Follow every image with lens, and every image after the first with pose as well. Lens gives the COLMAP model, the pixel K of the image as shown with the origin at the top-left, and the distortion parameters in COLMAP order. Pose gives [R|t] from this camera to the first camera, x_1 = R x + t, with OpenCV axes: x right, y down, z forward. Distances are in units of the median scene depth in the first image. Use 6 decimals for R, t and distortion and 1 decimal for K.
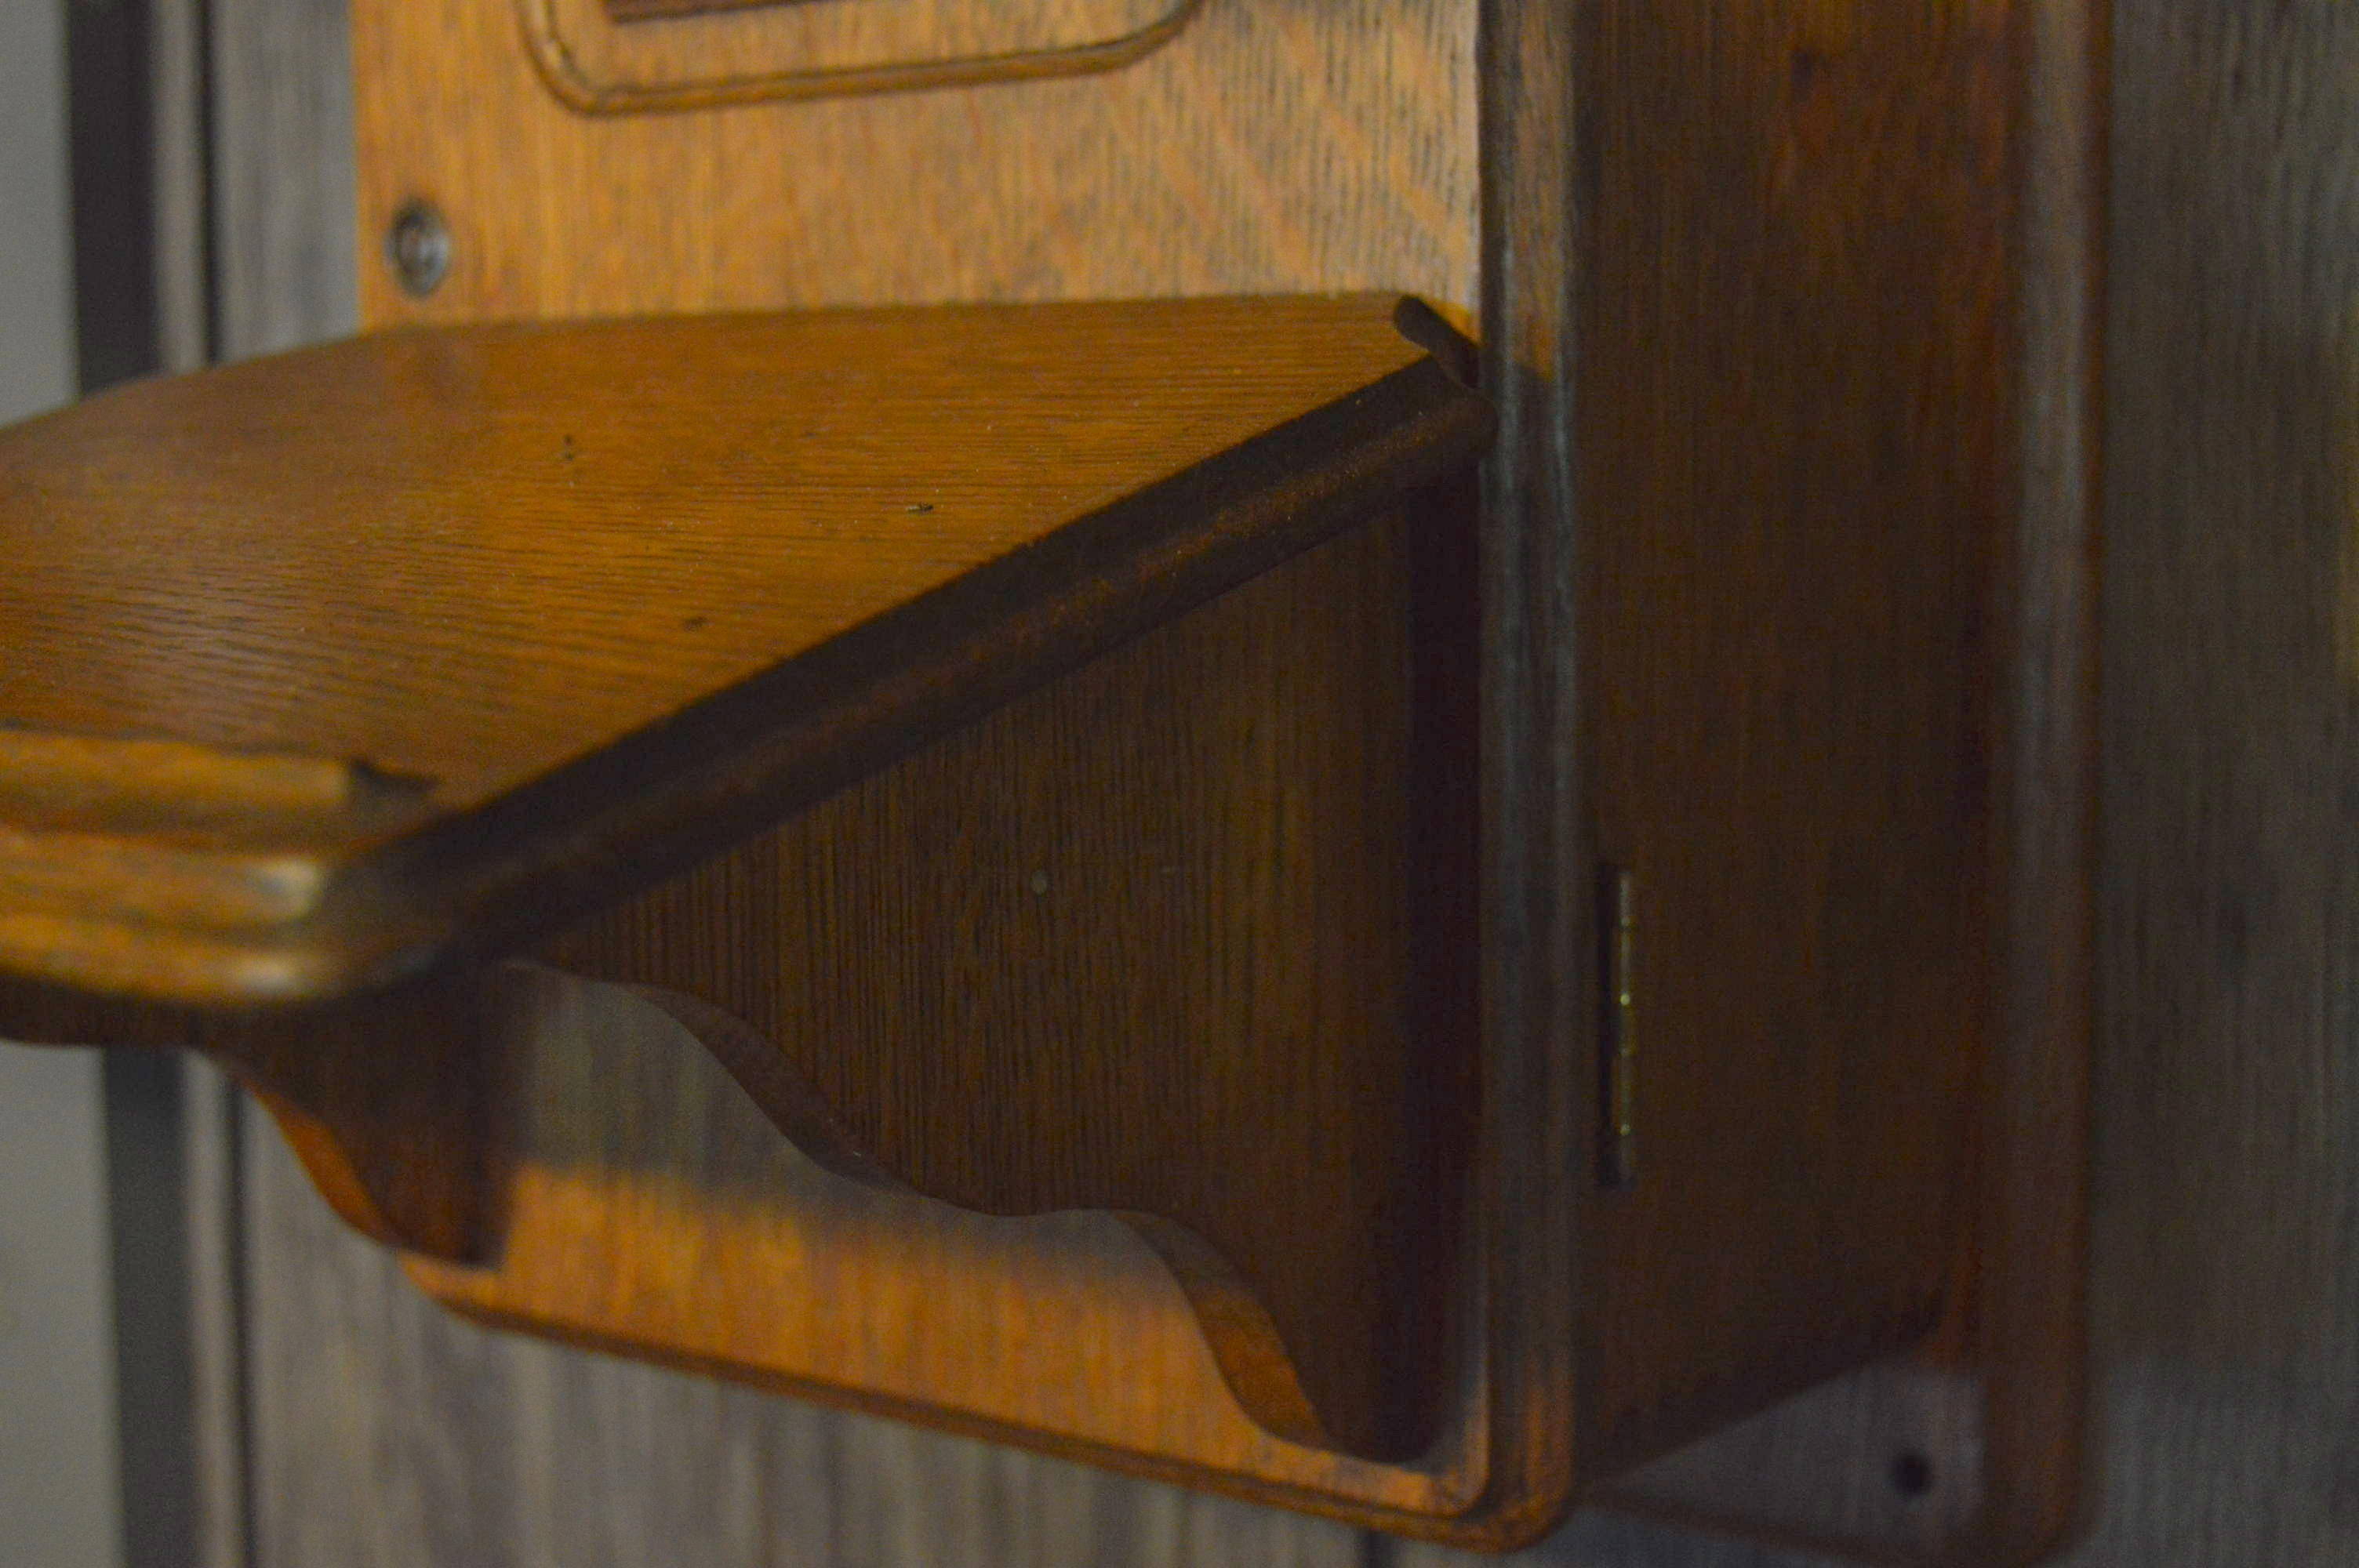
lens RADIAL K [[3591.4, 0, 1176.6], [0, 3591.4, 789.2], [0, 0, 1]] dist [0.117235, 0.000000]
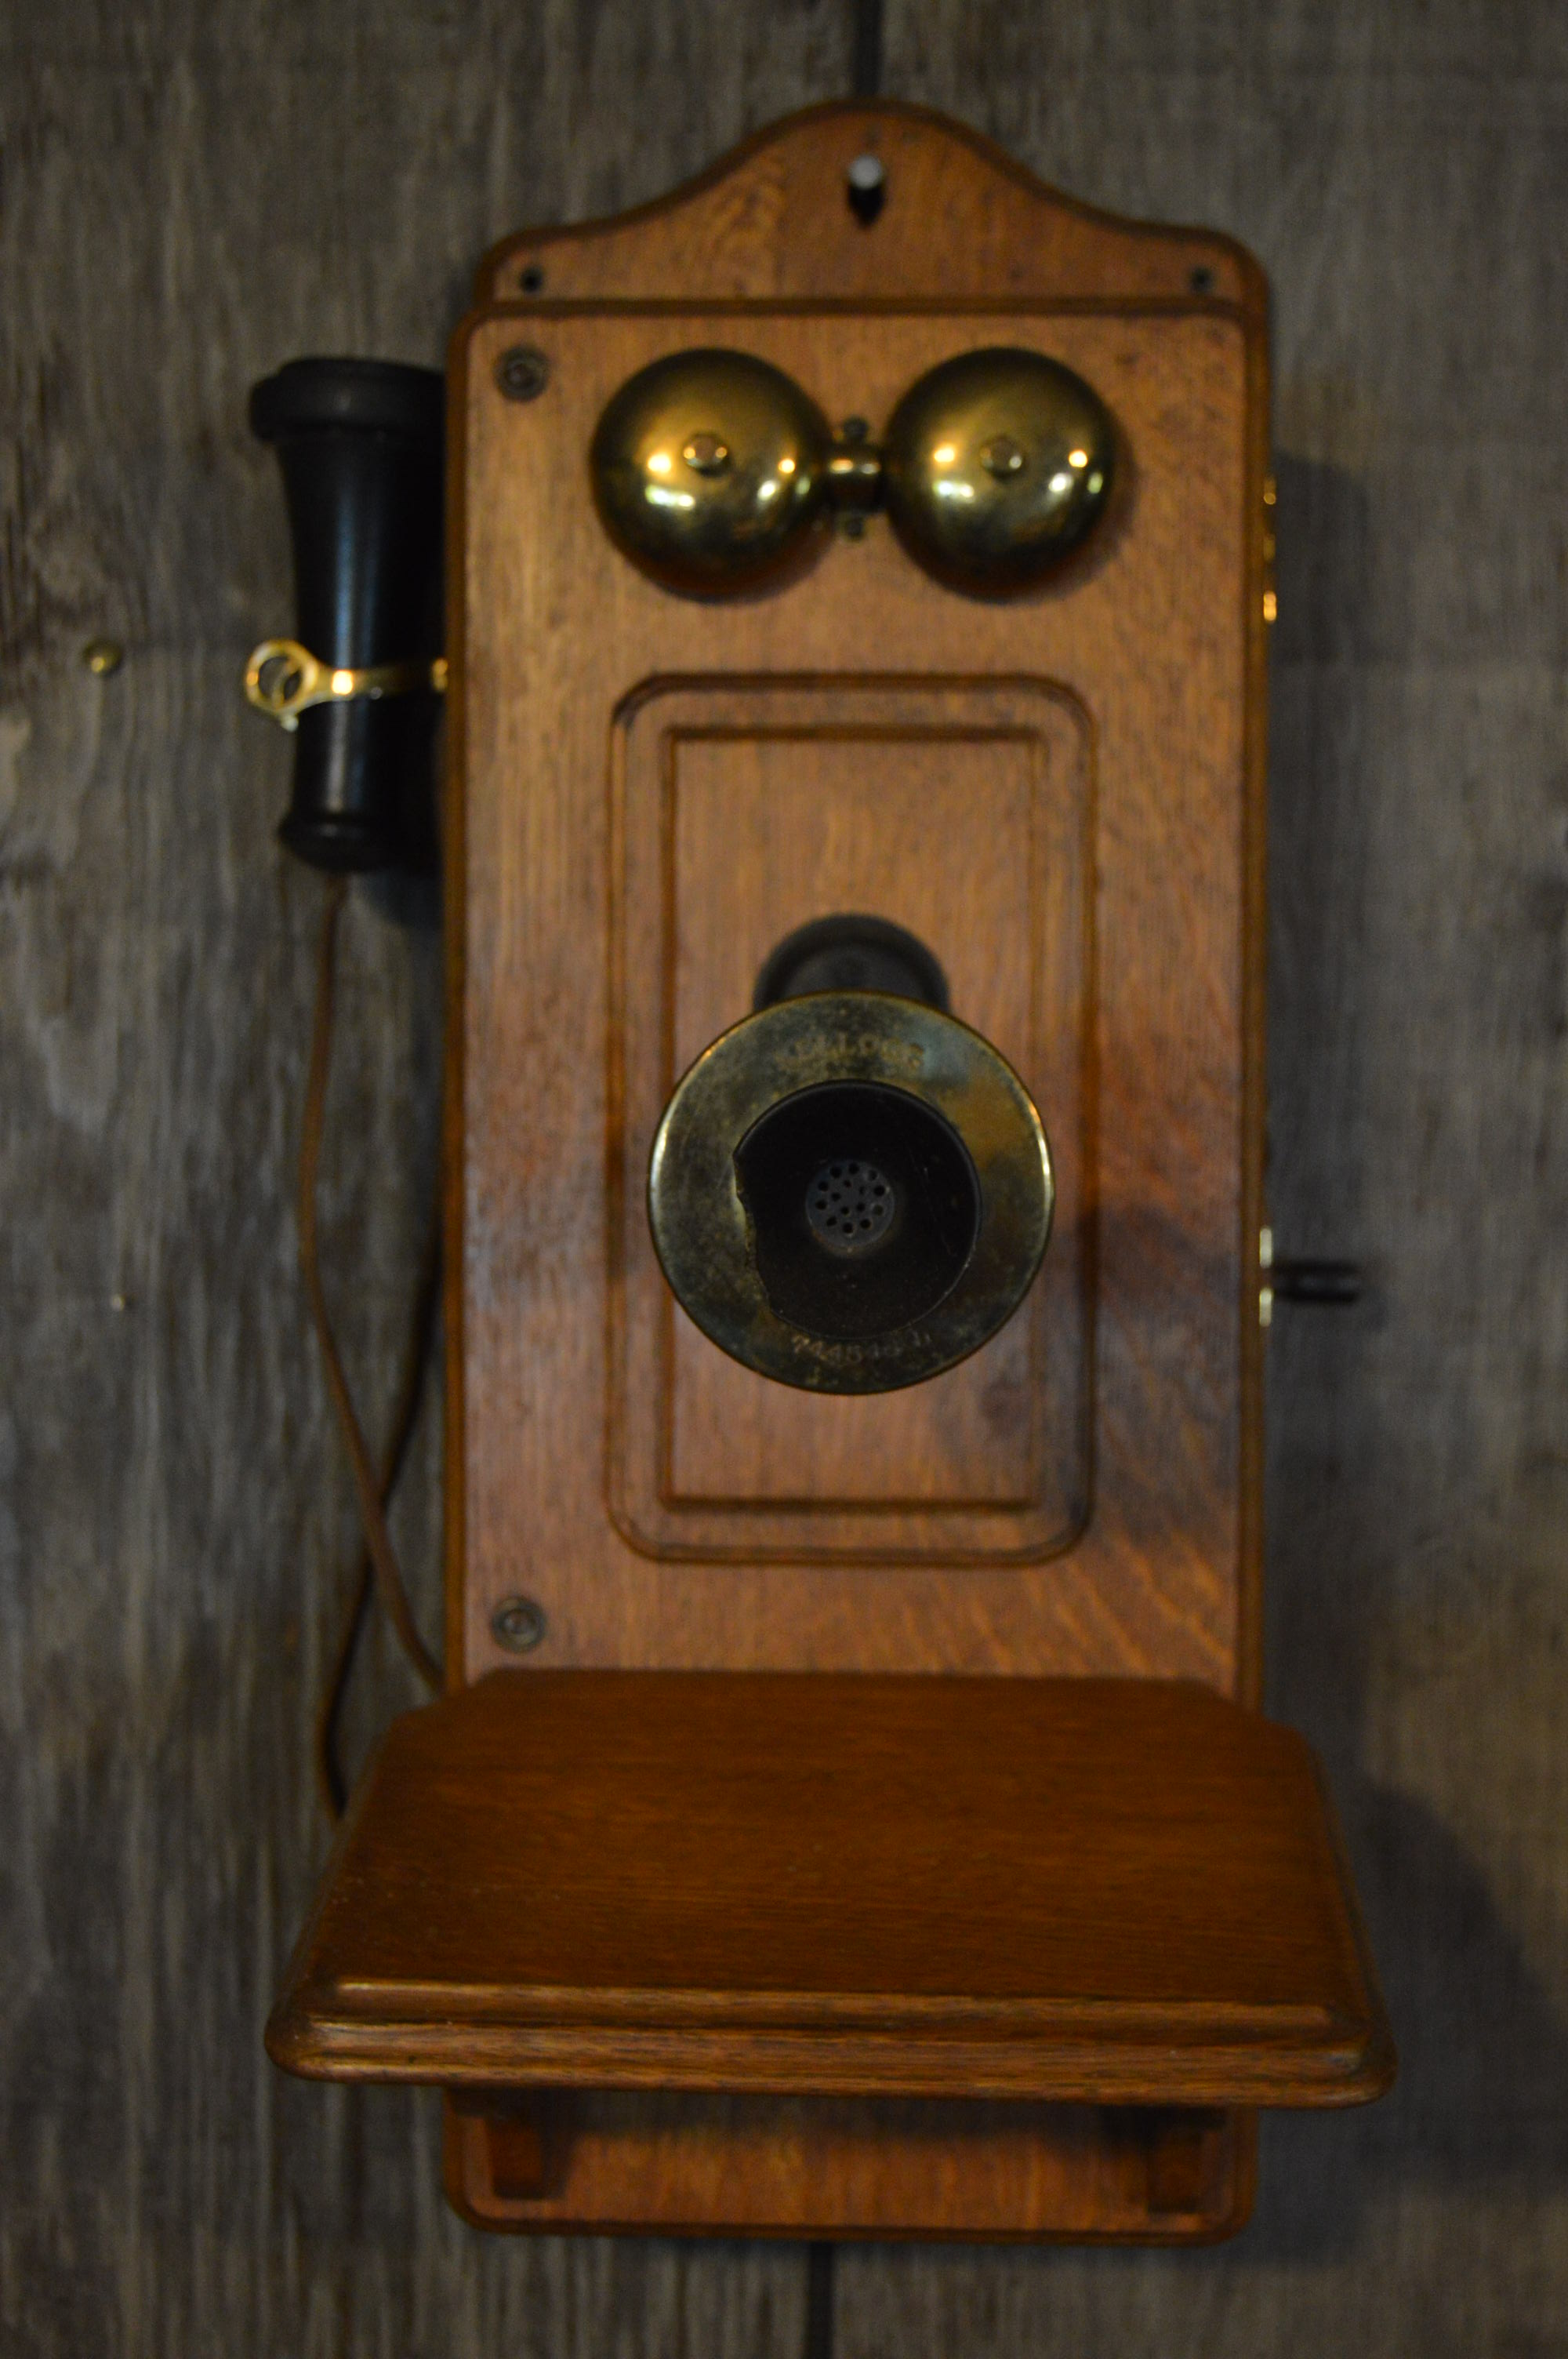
lens RADIAL K [[3218.0, 0, 775.0], [0, 3218.0, 1165.5], [0, 0, 1]] dist [-0.005218, 0.000000]
pose [[0.793522, 0.011377, 0.608435, -1.163703], [0.044367, 0.996083, -0.076489, -0.267582], [-0.606922, 0.087691, 0.789909, -0.385202]]
